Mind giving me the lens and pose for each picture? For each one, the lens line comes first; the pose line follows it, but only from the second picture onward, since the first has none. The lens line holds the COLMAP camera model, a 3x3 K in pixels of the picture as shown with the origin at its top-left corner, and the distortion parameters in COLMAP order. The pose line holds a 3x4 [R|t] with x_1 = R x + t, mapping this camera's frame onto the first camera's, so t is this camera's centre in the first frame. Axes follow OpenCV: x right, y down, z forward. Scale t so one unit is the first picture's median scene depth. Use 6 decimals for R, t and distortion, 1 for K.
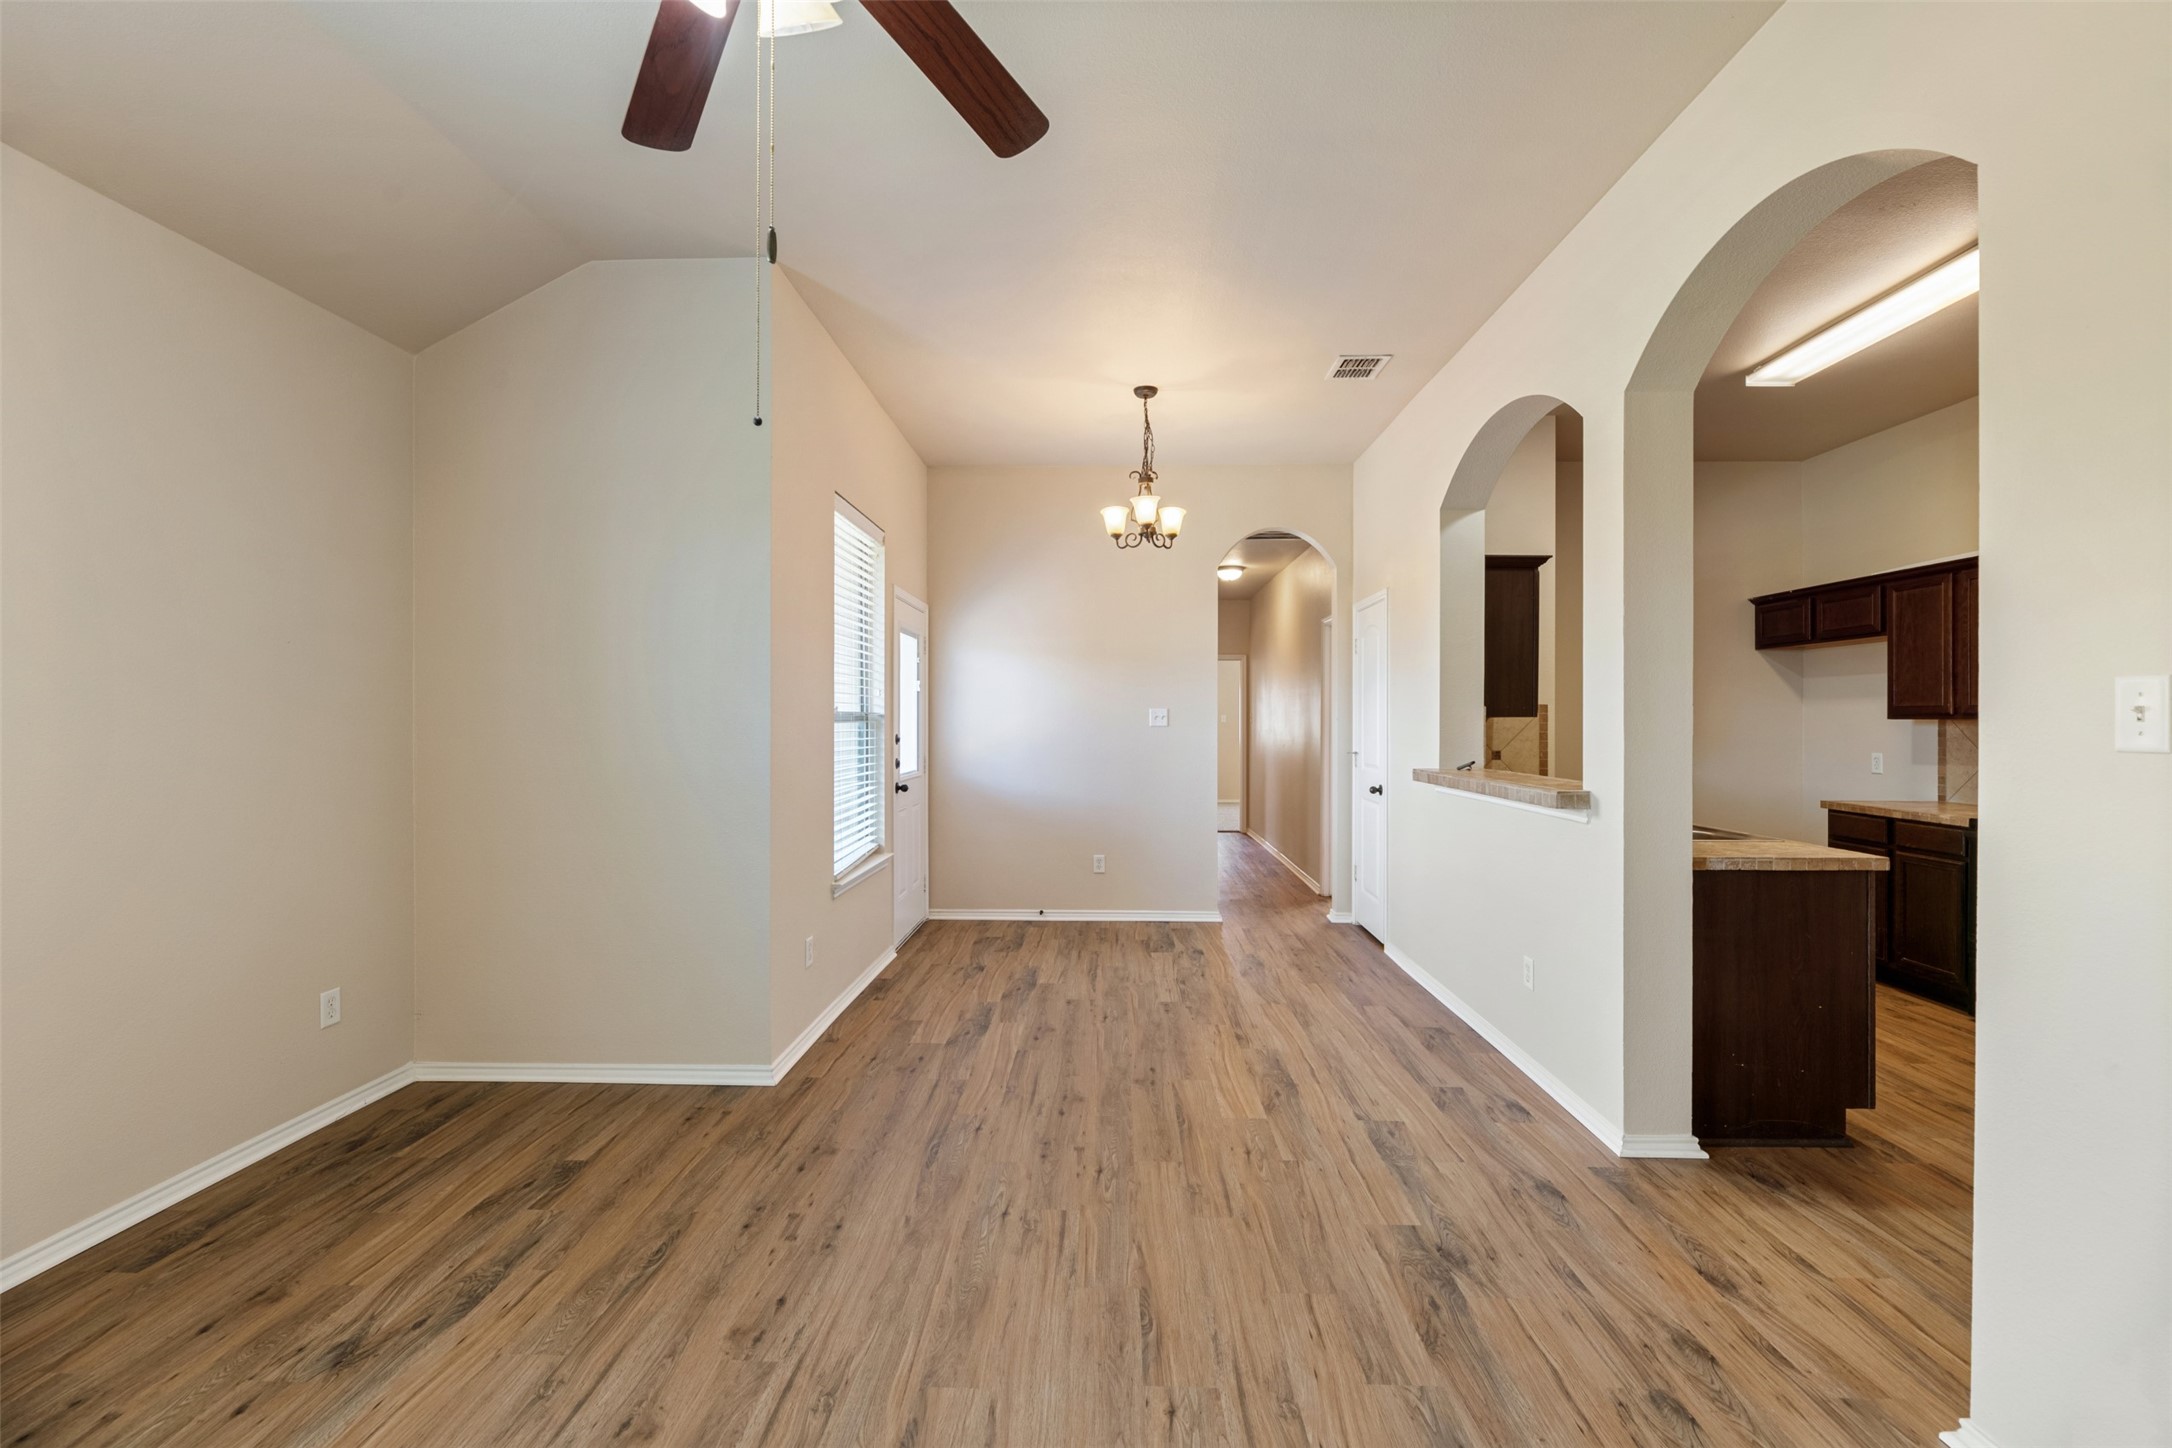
lens RADIAL K [[892.3, 0, 1091.4], [0, 892.3, 729.8], [0, 0, 1]] dist [-0.004301, -0.001038]
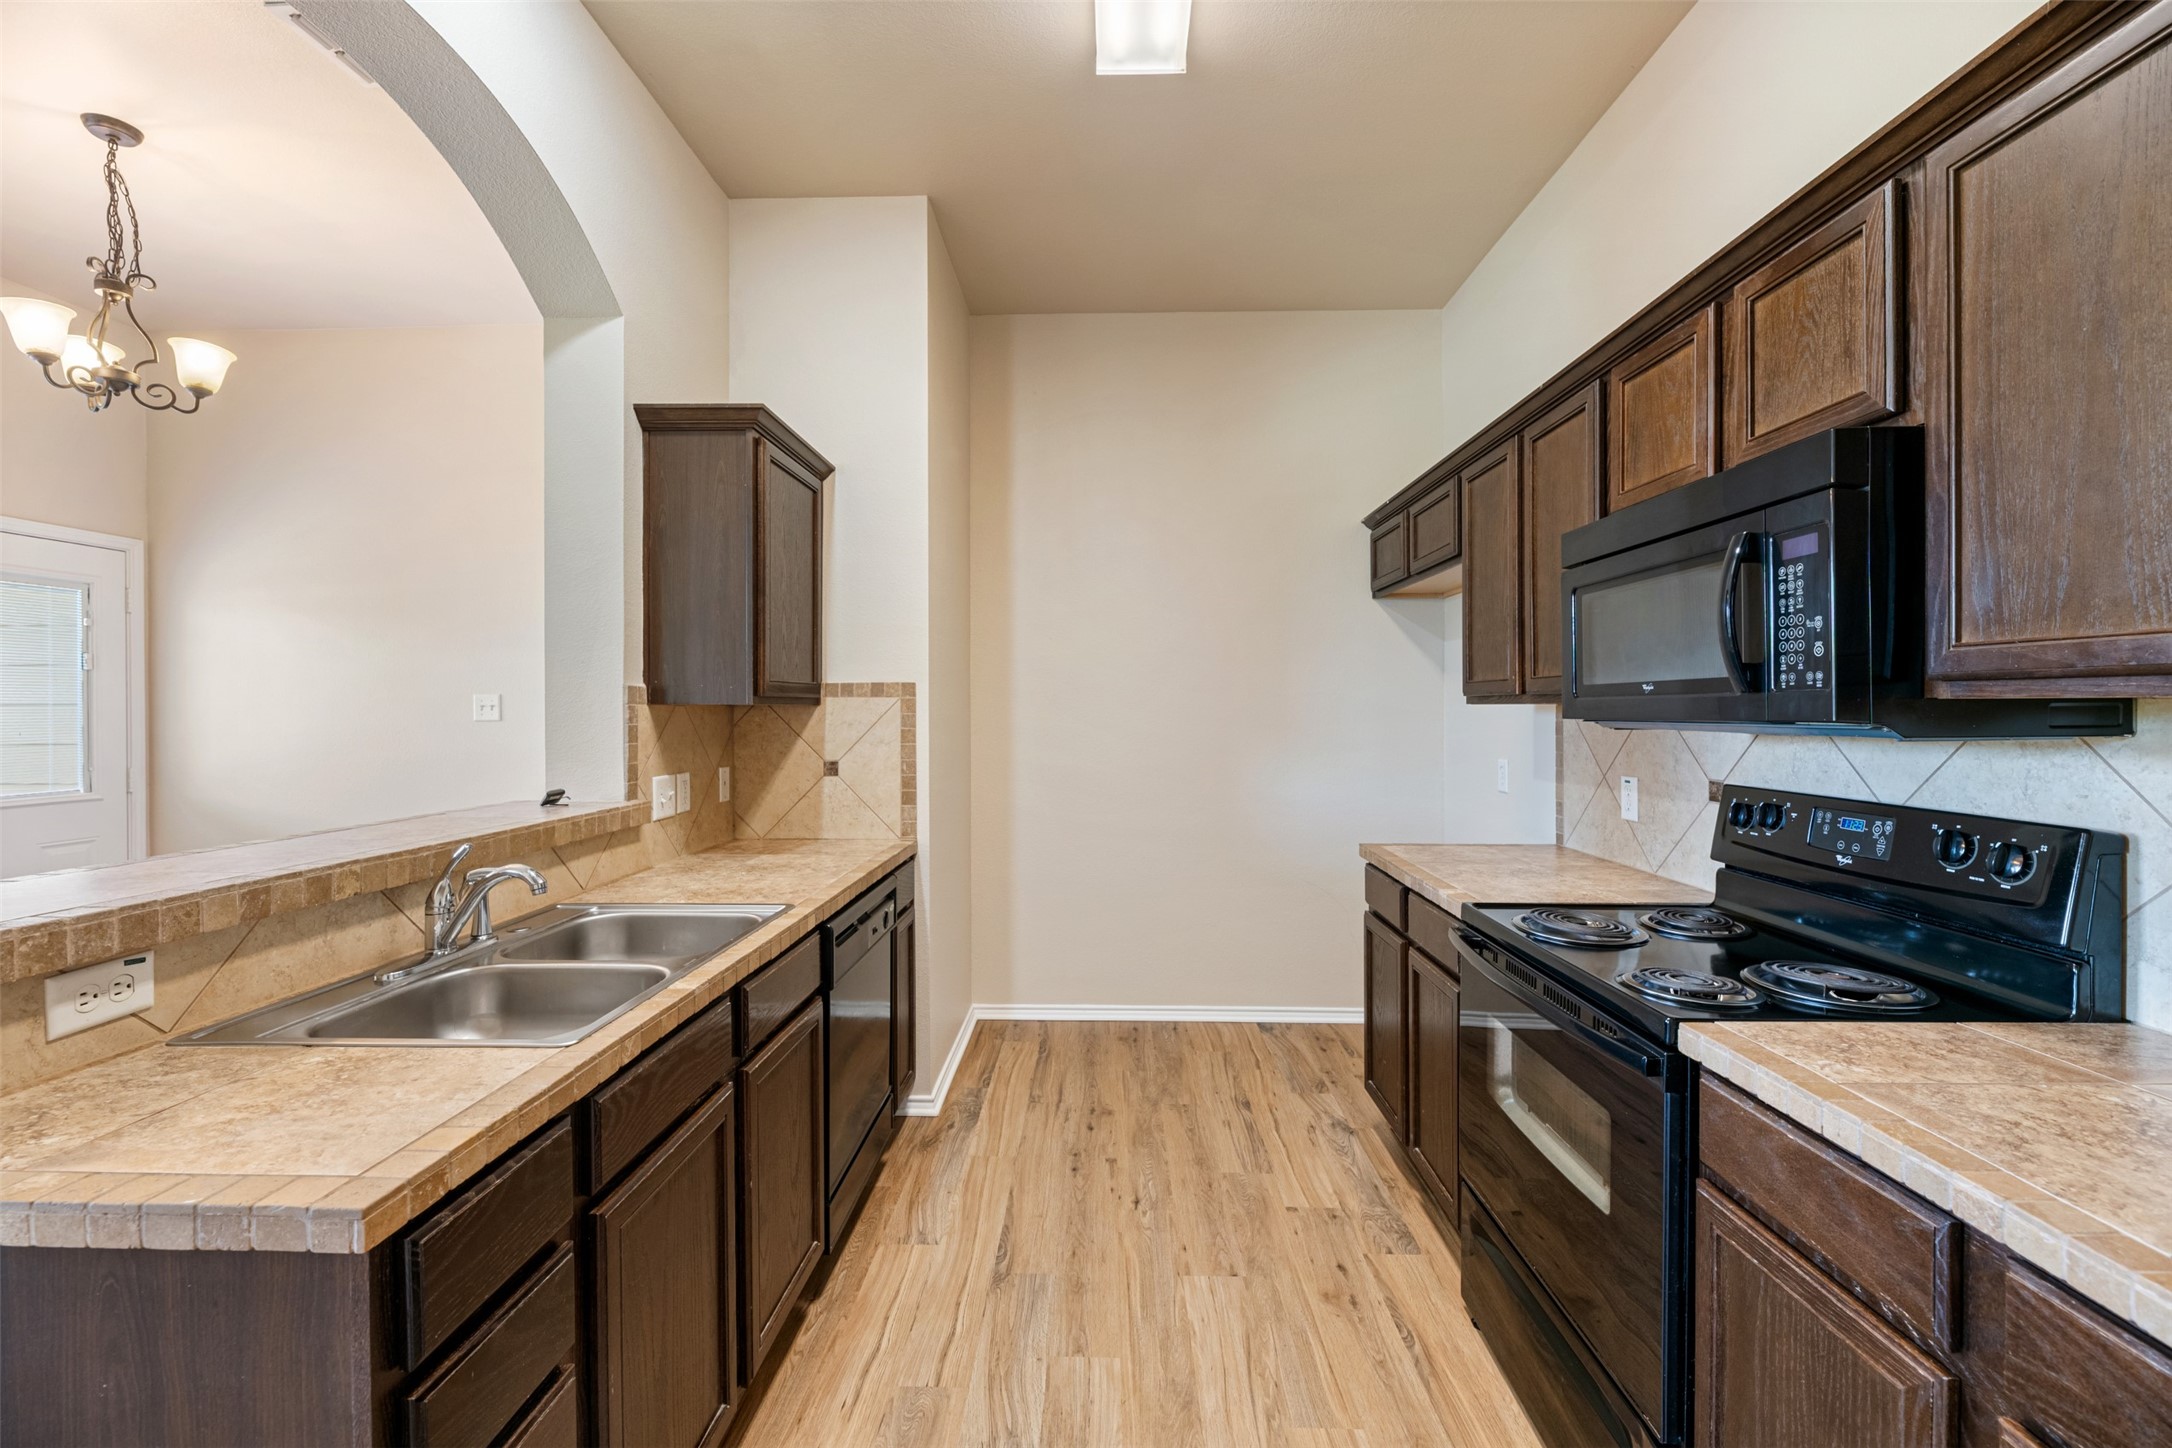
lens RADIAL K [[892.3, 0, 1083.8], [0, 892.3, 717.3], [0, 0, 1]] dist [-0.004301, -0.001038]
pose [[0.999985, -0.004646, -0.003035, 0.710490], [0.004636, 0.999984, -0.003135, -0.003342], [0.003049, 0.003121, 0.999990, 0.461230]]
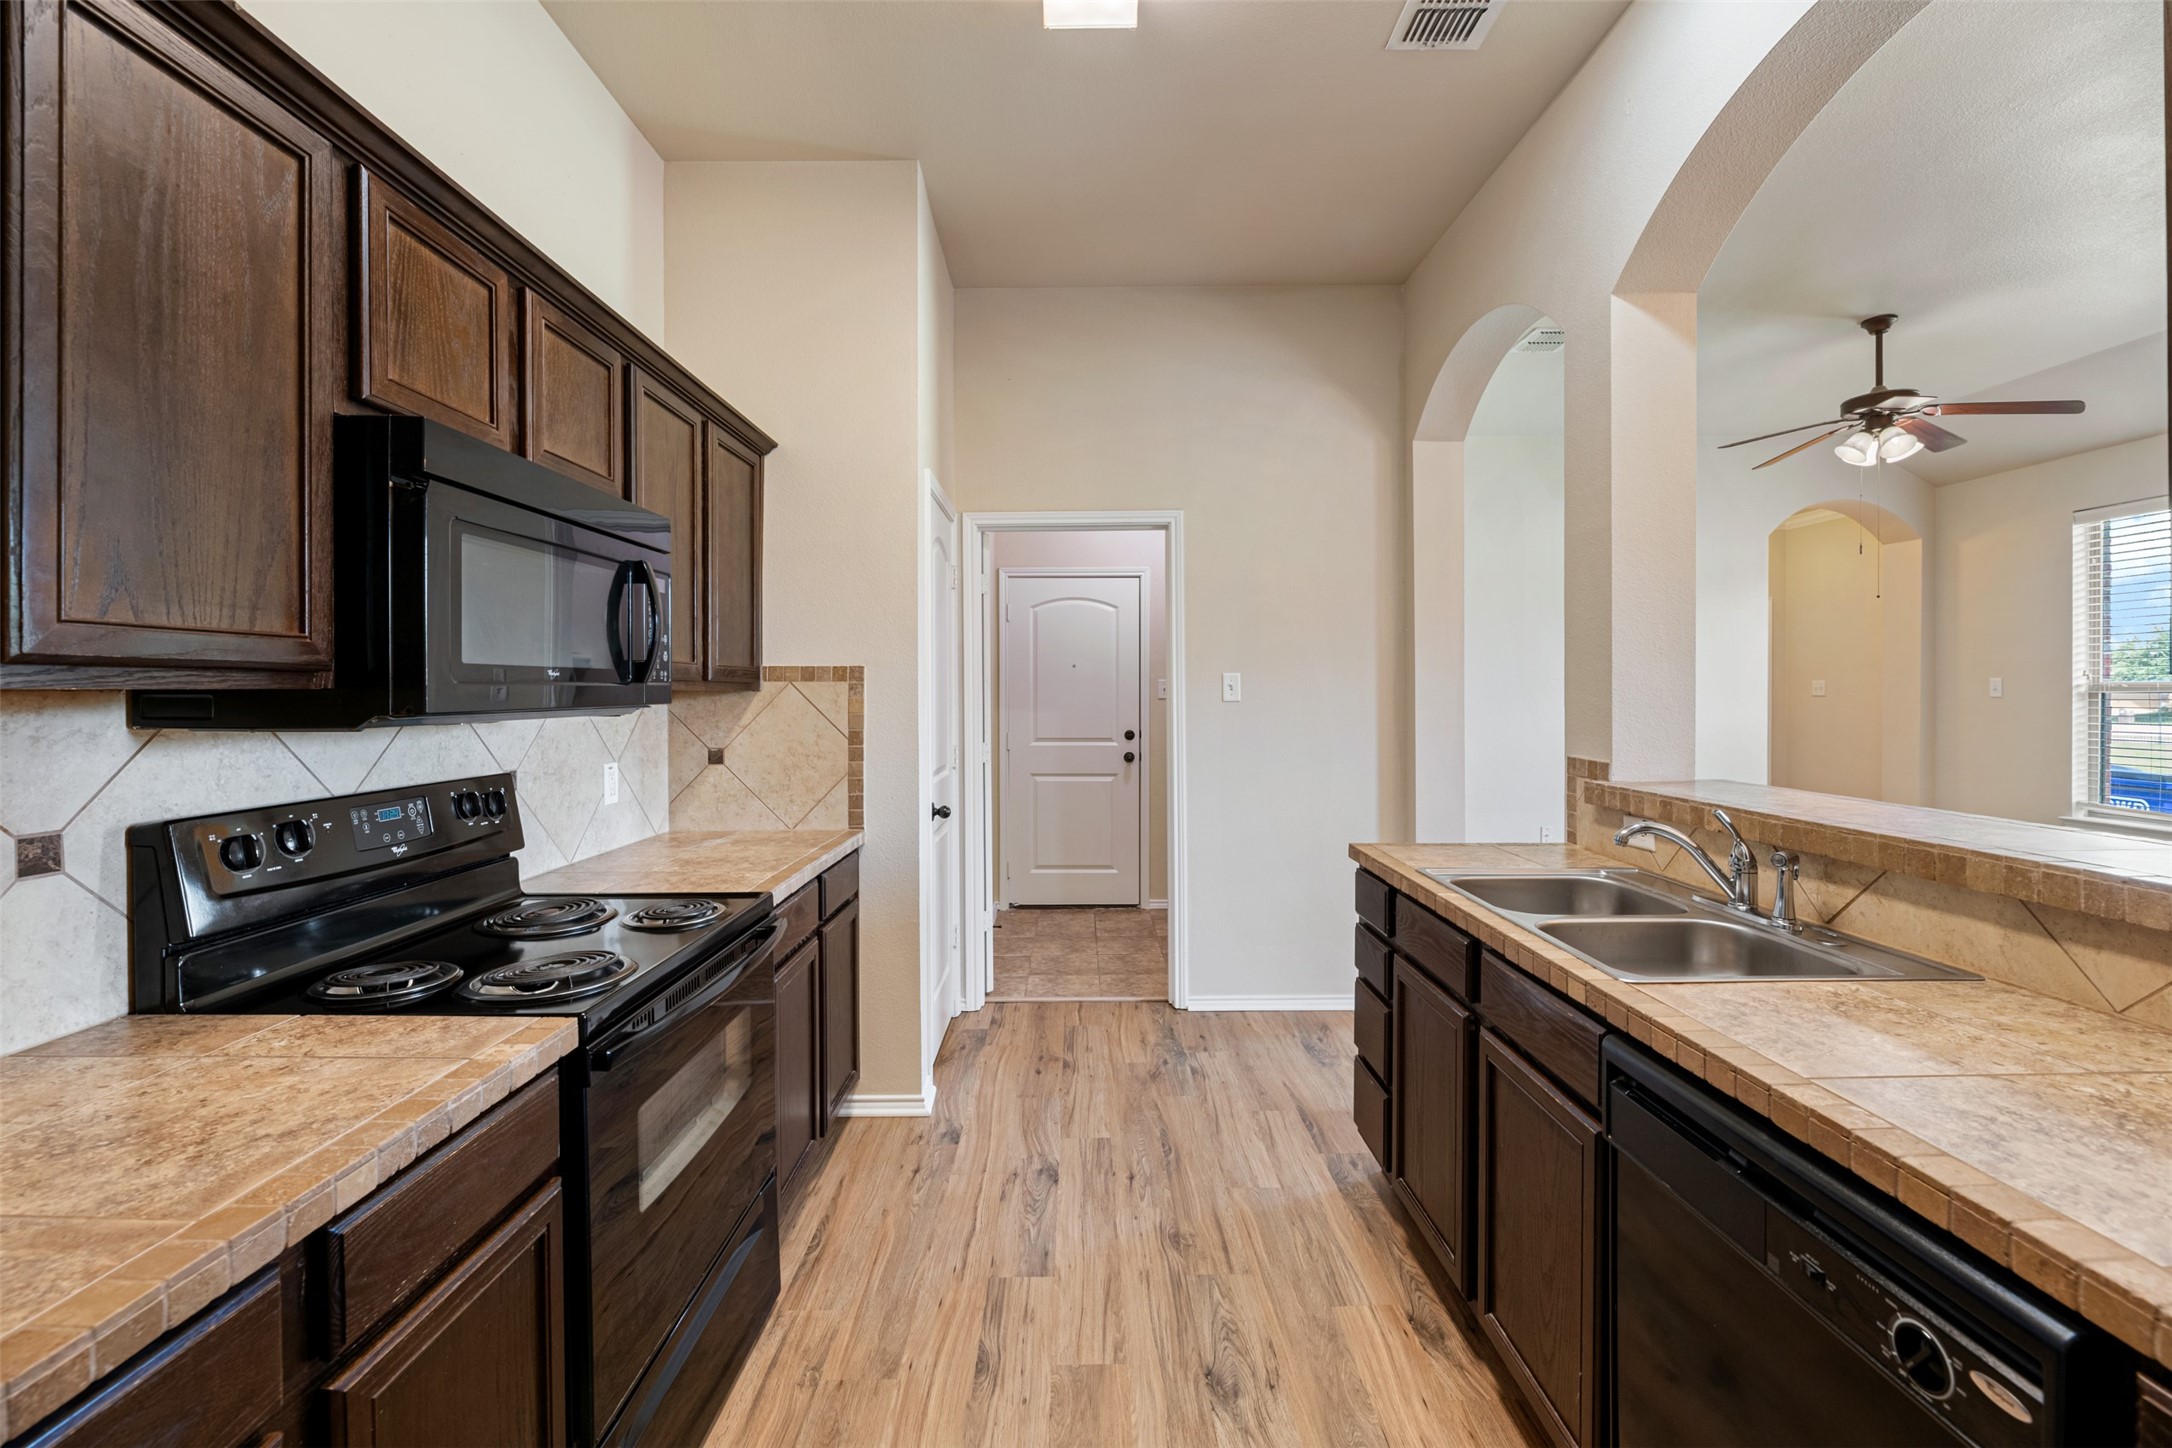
lens RADIAL K [[892.3, 0, 1067.7], [0, 892.3, 688.8], [0, 0, 1]] dist [-0.004301, -0.001038]
pose [[-0.999773, 0.003102, -0.021056, 0.757692], [0.002814, 0.999903, 0.013657, -0.014376], [0.021097, 0.013595, -0.999685, 1.204008]]
